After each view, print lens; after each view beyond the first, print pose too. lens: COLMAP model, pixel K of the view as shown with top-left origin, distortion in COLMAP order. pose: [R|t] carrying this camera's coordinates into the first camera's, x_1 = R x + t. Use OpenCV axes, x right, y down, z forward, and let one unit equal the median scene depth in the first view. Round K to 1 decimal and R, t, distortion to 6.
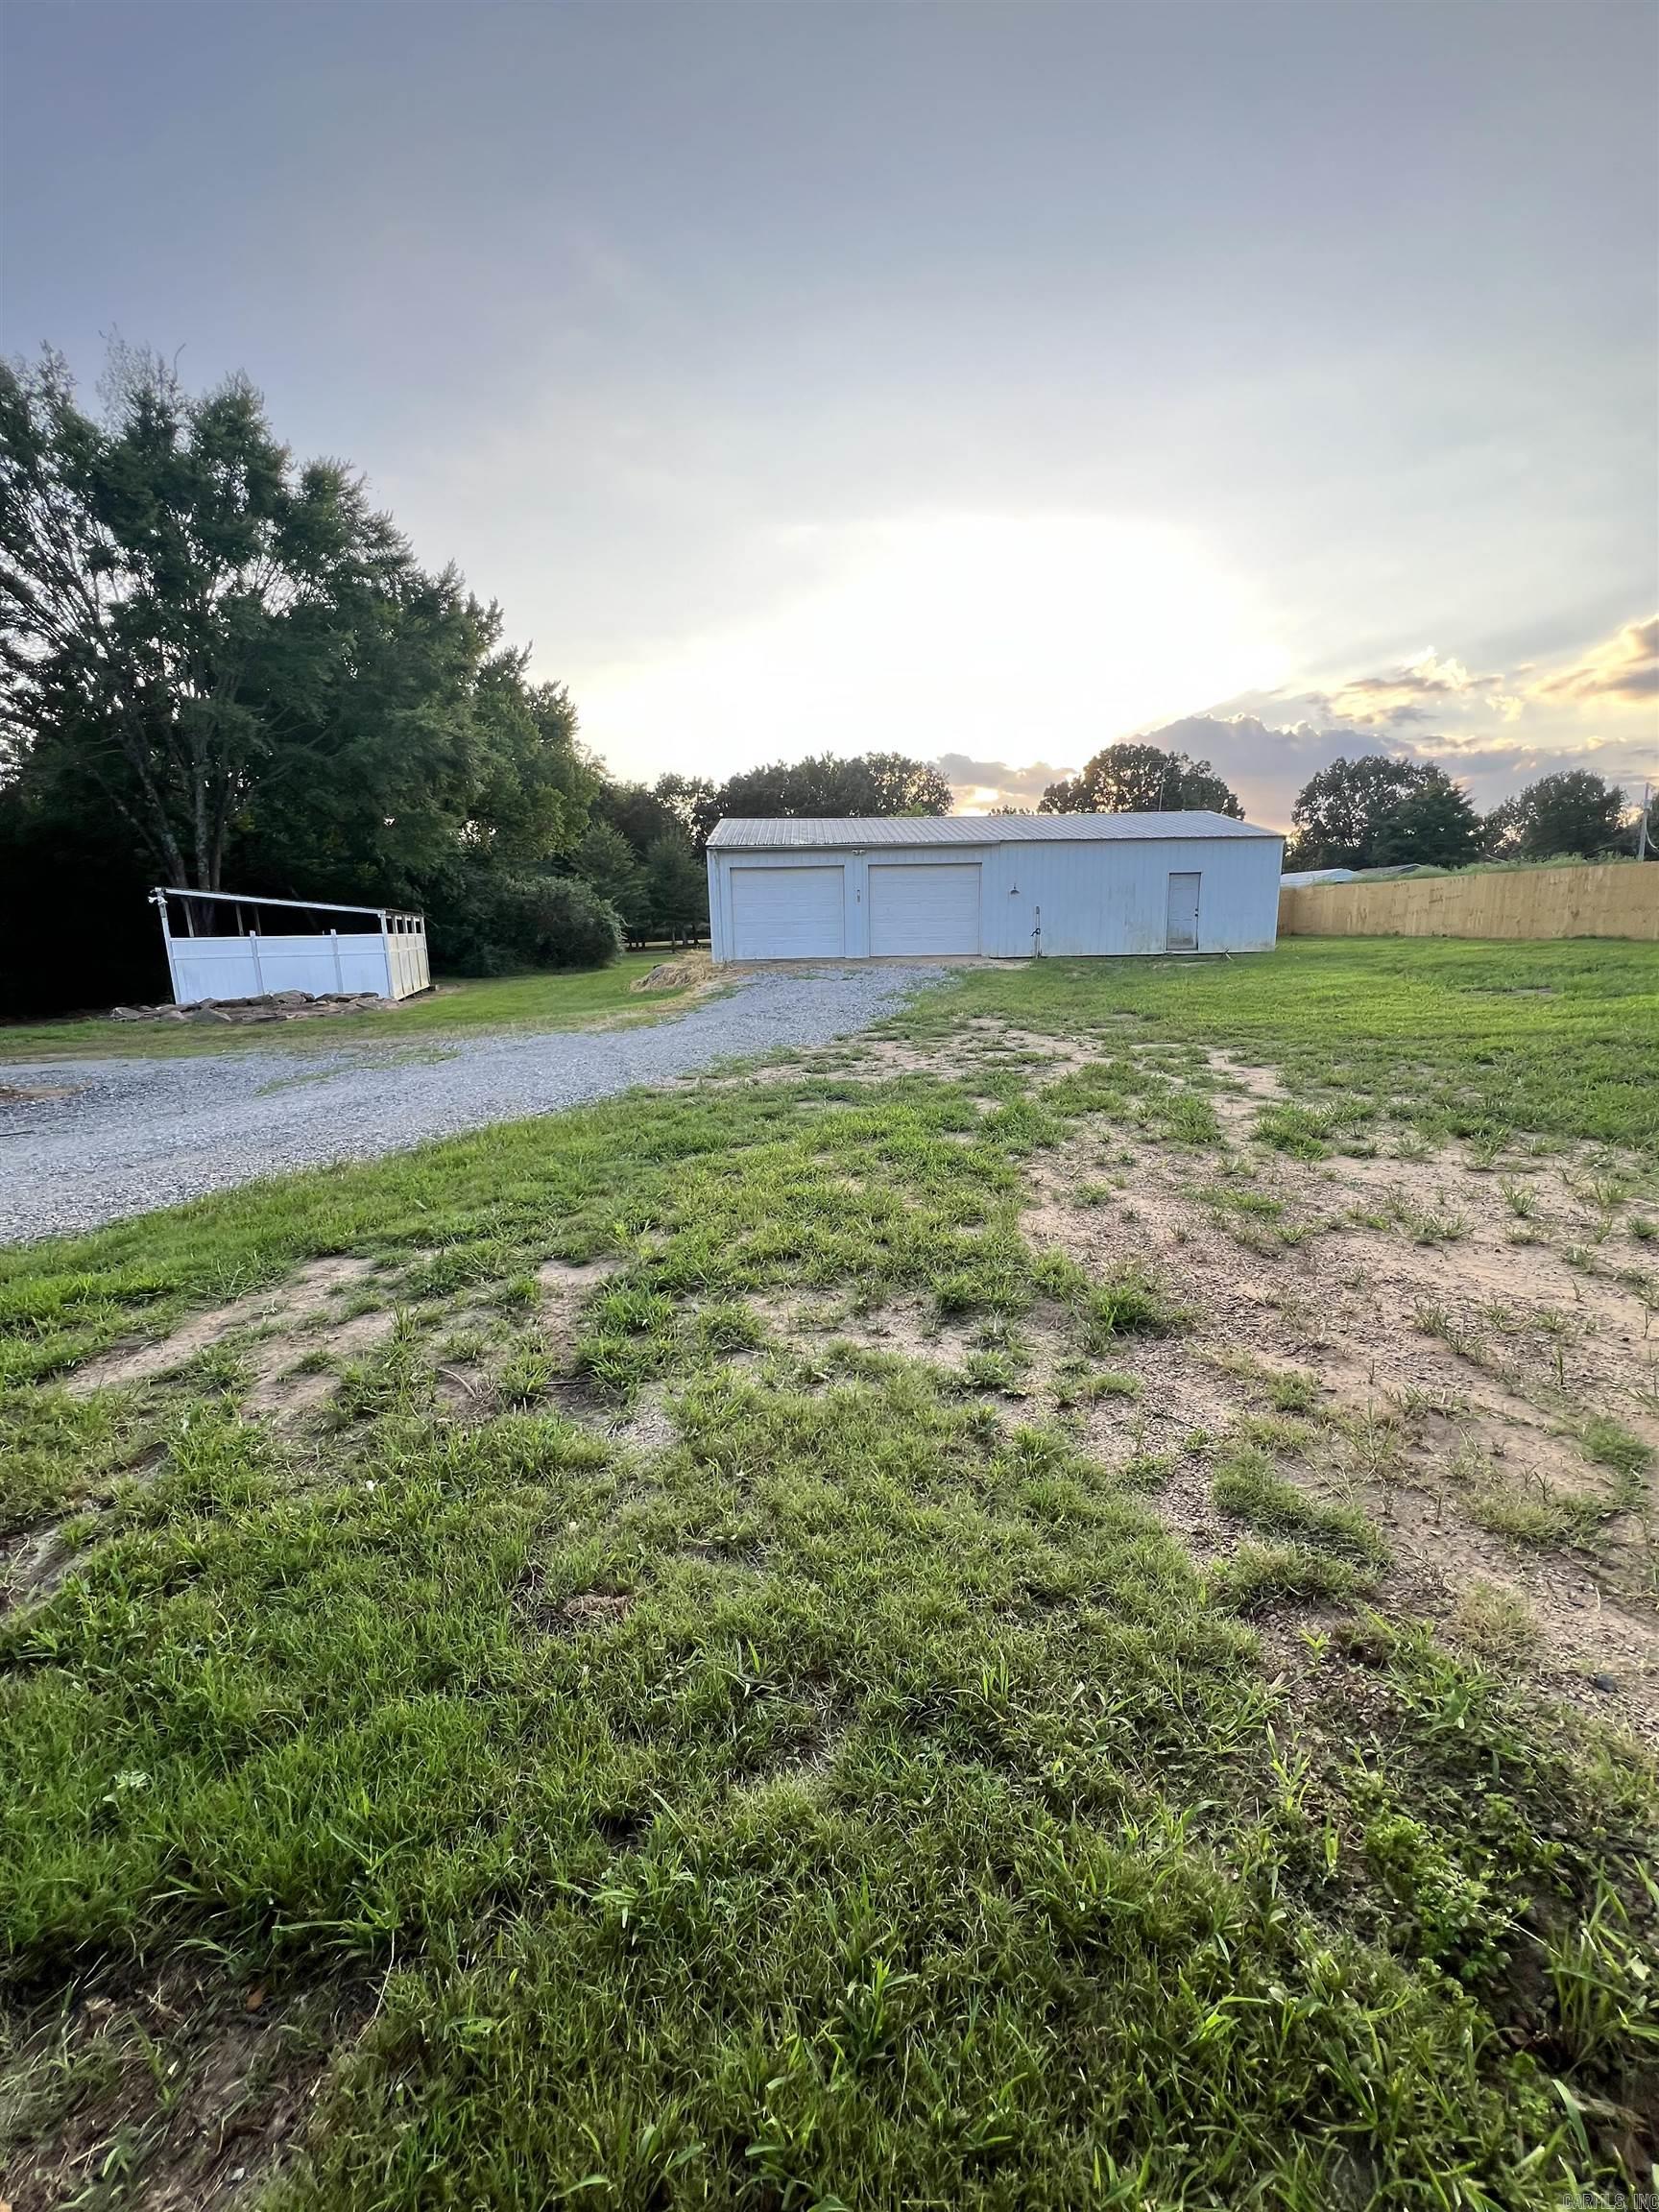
lens RADIAL K [[884.4, 0, 832.1], [0, 884.4, 1101.0], [0, 0, 1]] dist [-0.001876, 0.000950]
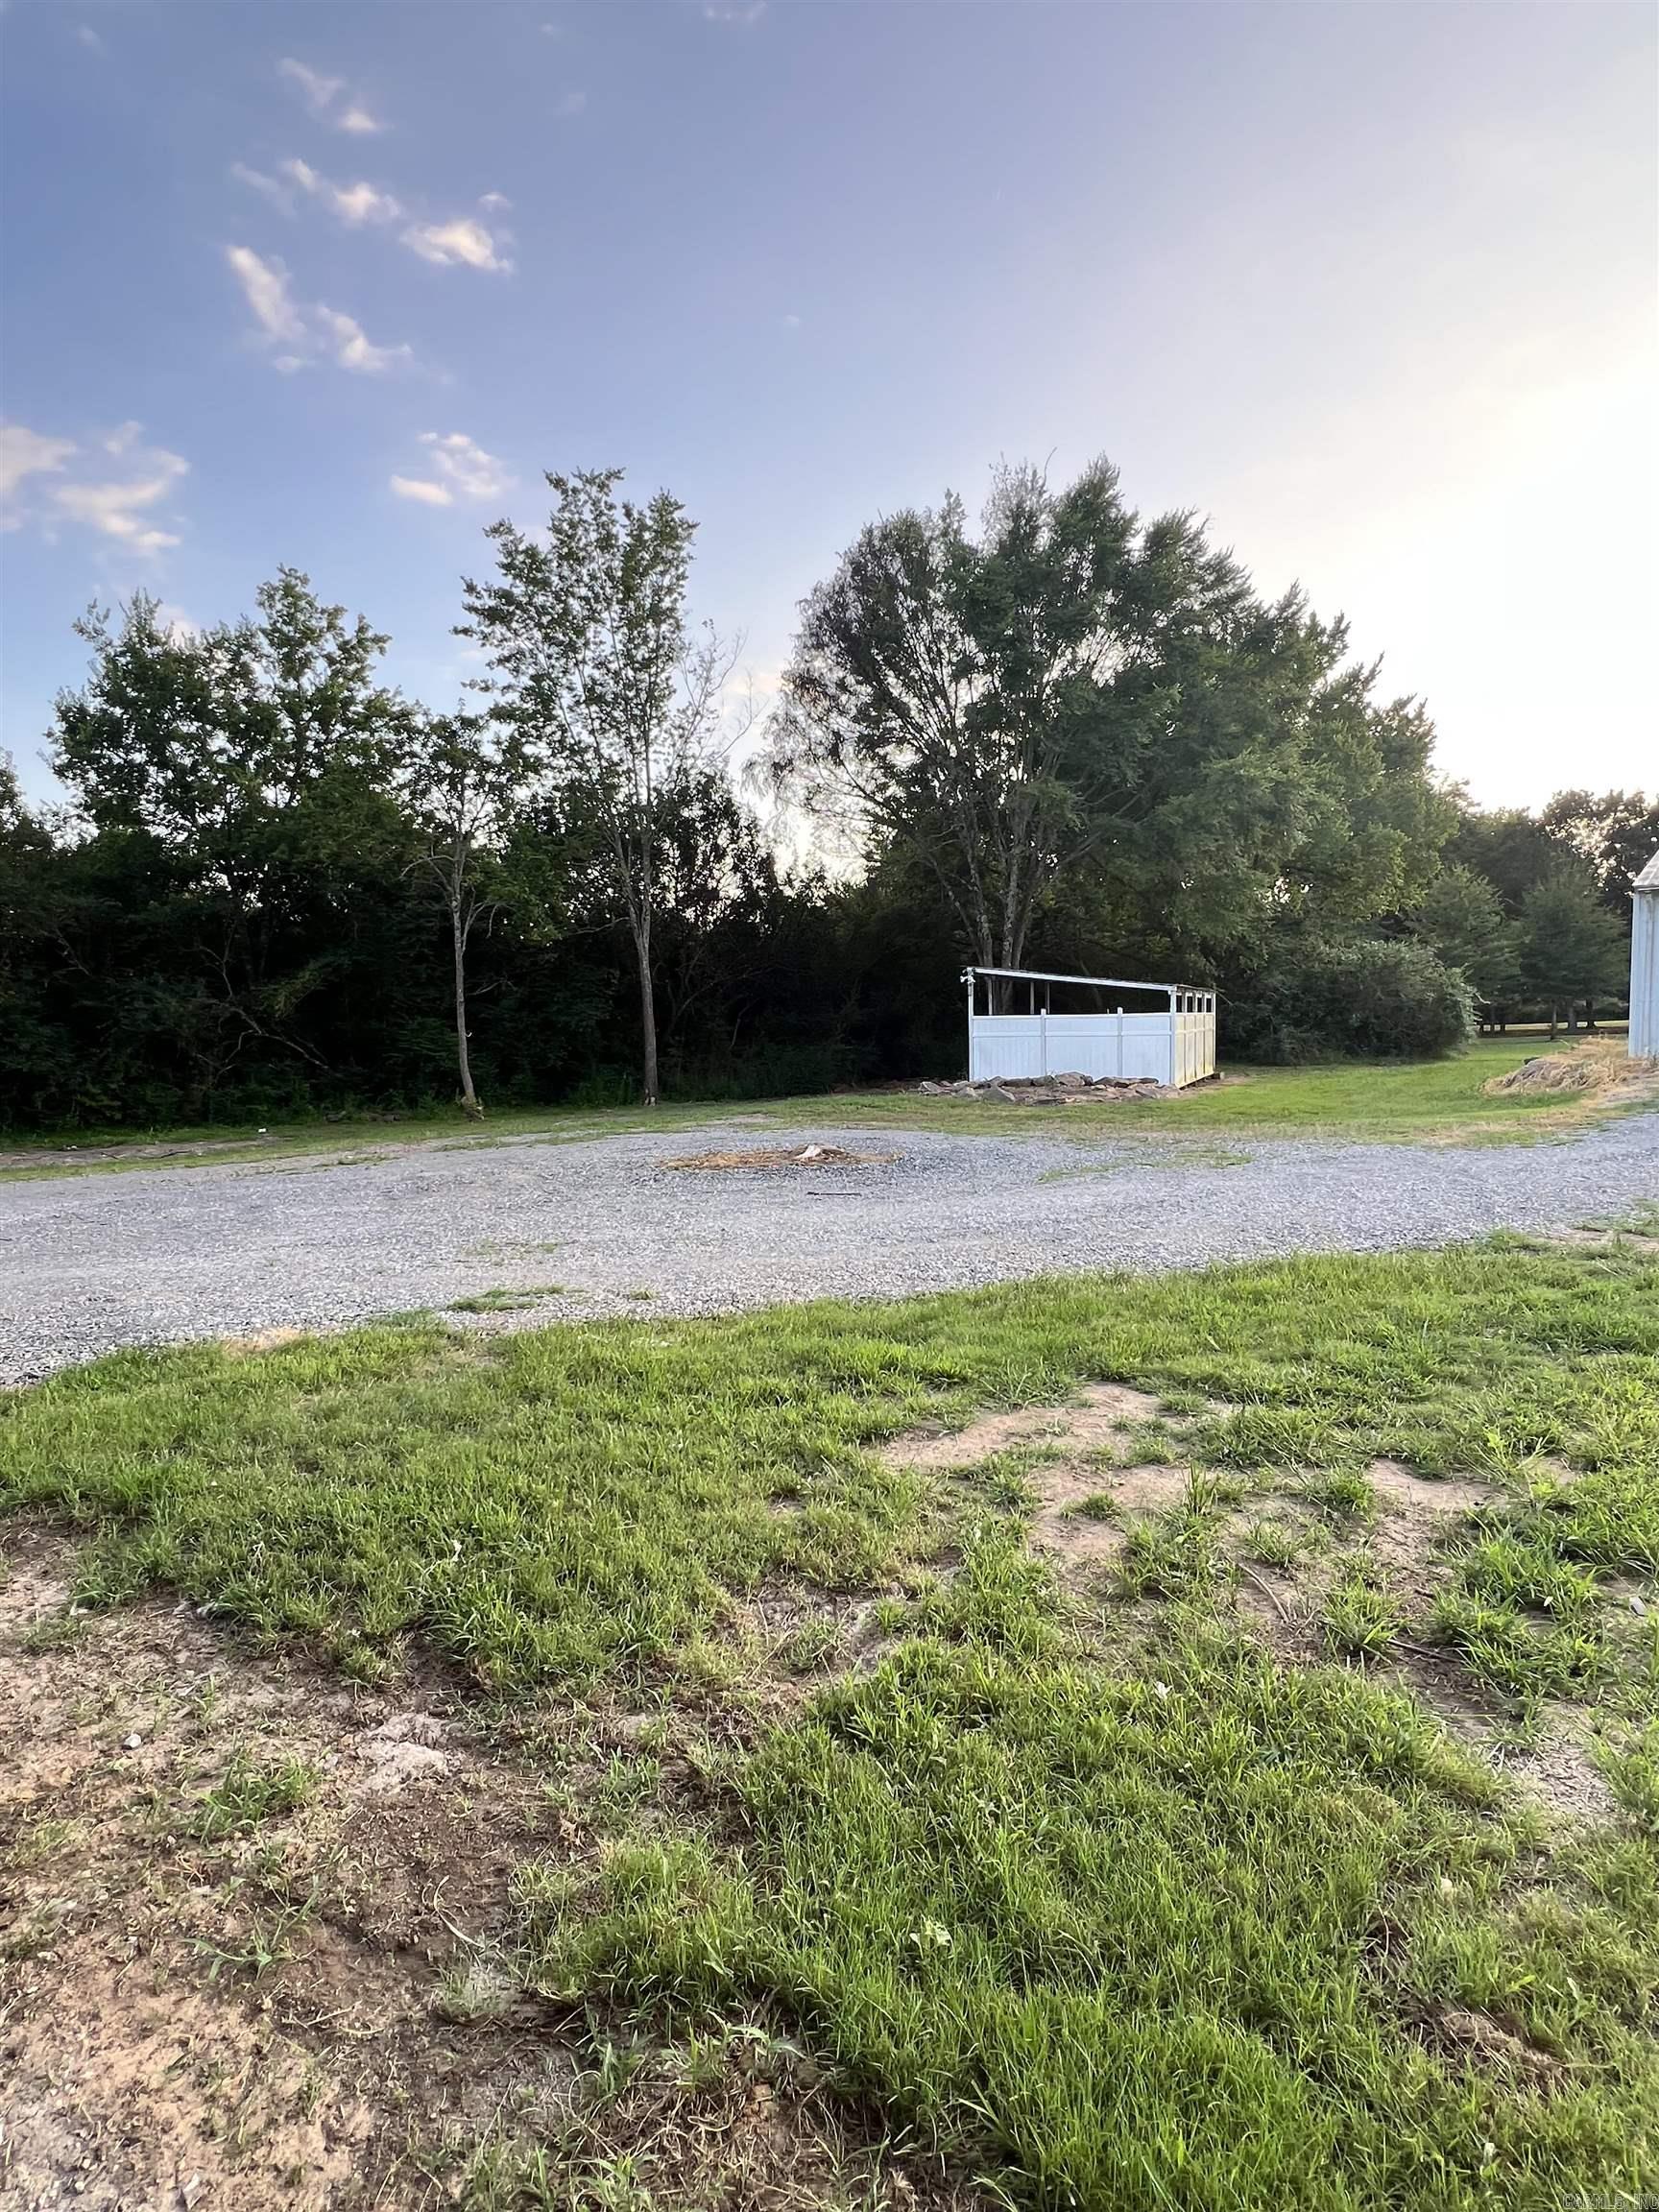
lens RADIAL K [[1083.2, 0, 829.5], [0, 1083.2, 1106.0], [0, 0, 1]] dist [-0.003013, 0.000680]
pose [[0.725896, 0.063141, -0.684901, -0.043343], [-0.131095, 0.990224, -0.047654, -0.005563], [0.675196, 0.124379, 0.727077, -0.001904]]
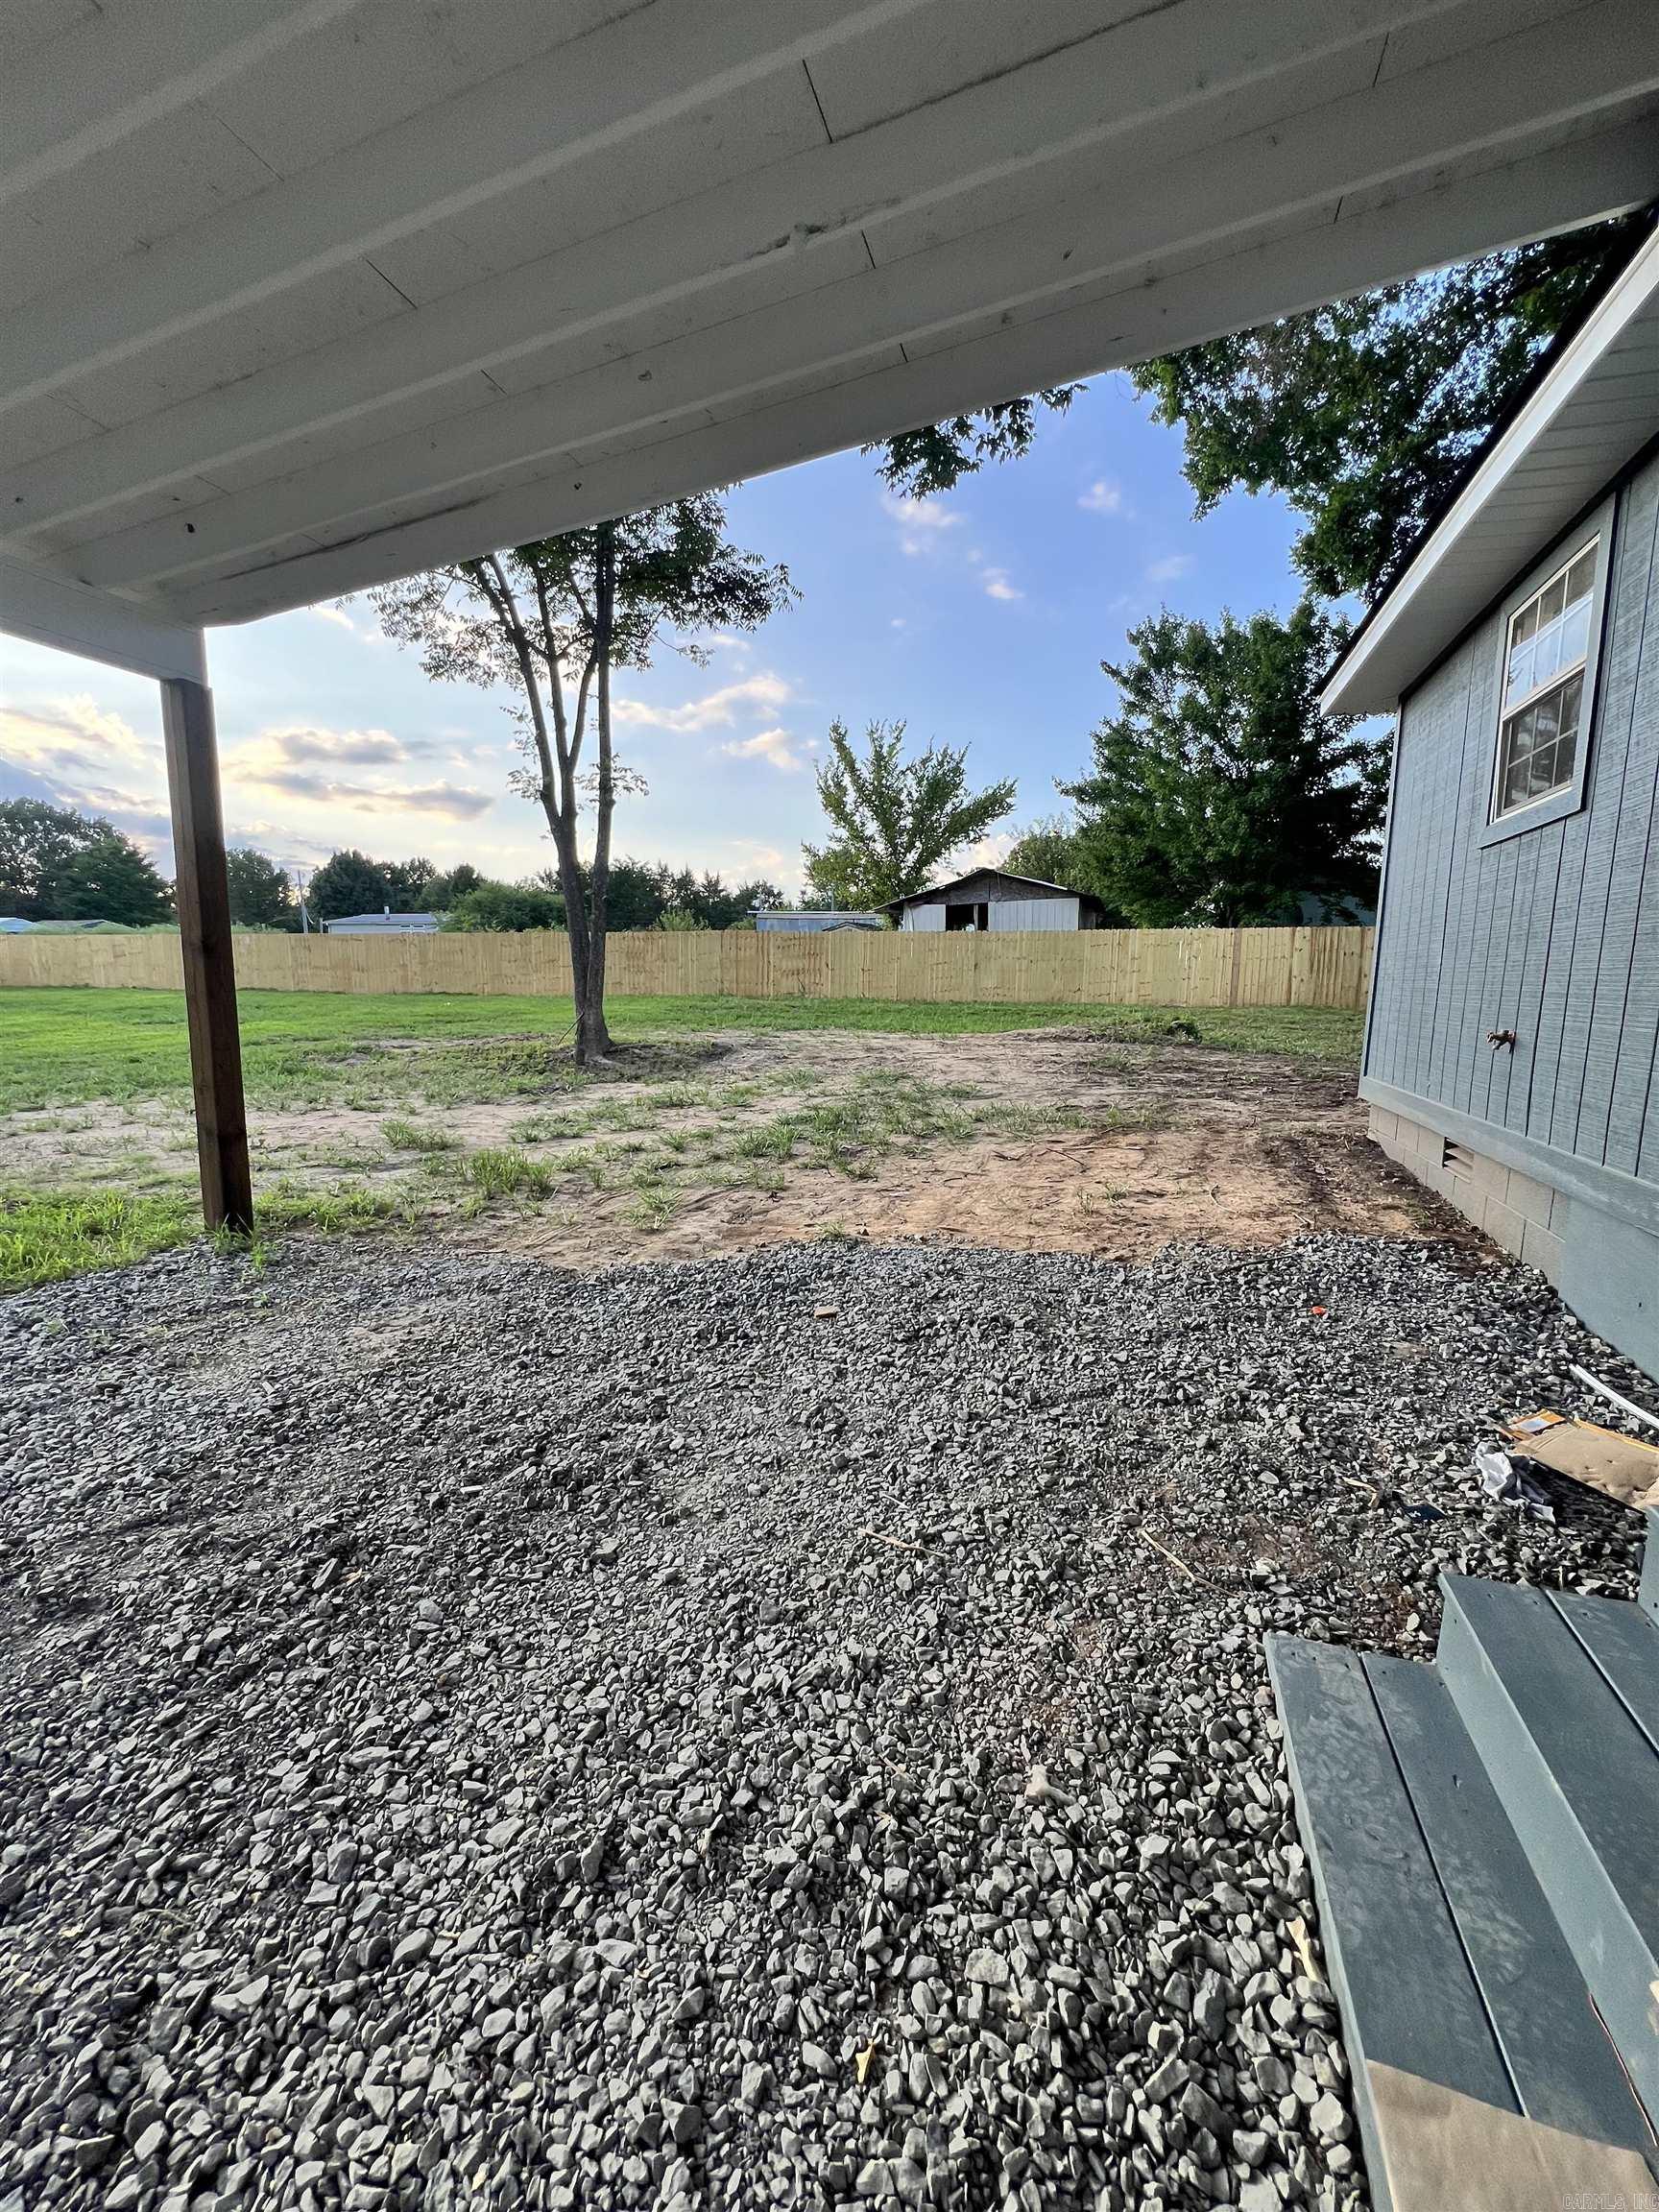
lens RADIAL K [[884.4, 0, 832.1], [0, 884.4, 1101.0], [0, 0, 1]] dist [-0.001876, 0.000950]
pose [[0.321522, -0.107306, 0.940802, -0.175297], [0.168927, 0.984120, 0.054516, 0.088078], [-0.931712, 0.141399, 0.334543, -0.355578]]
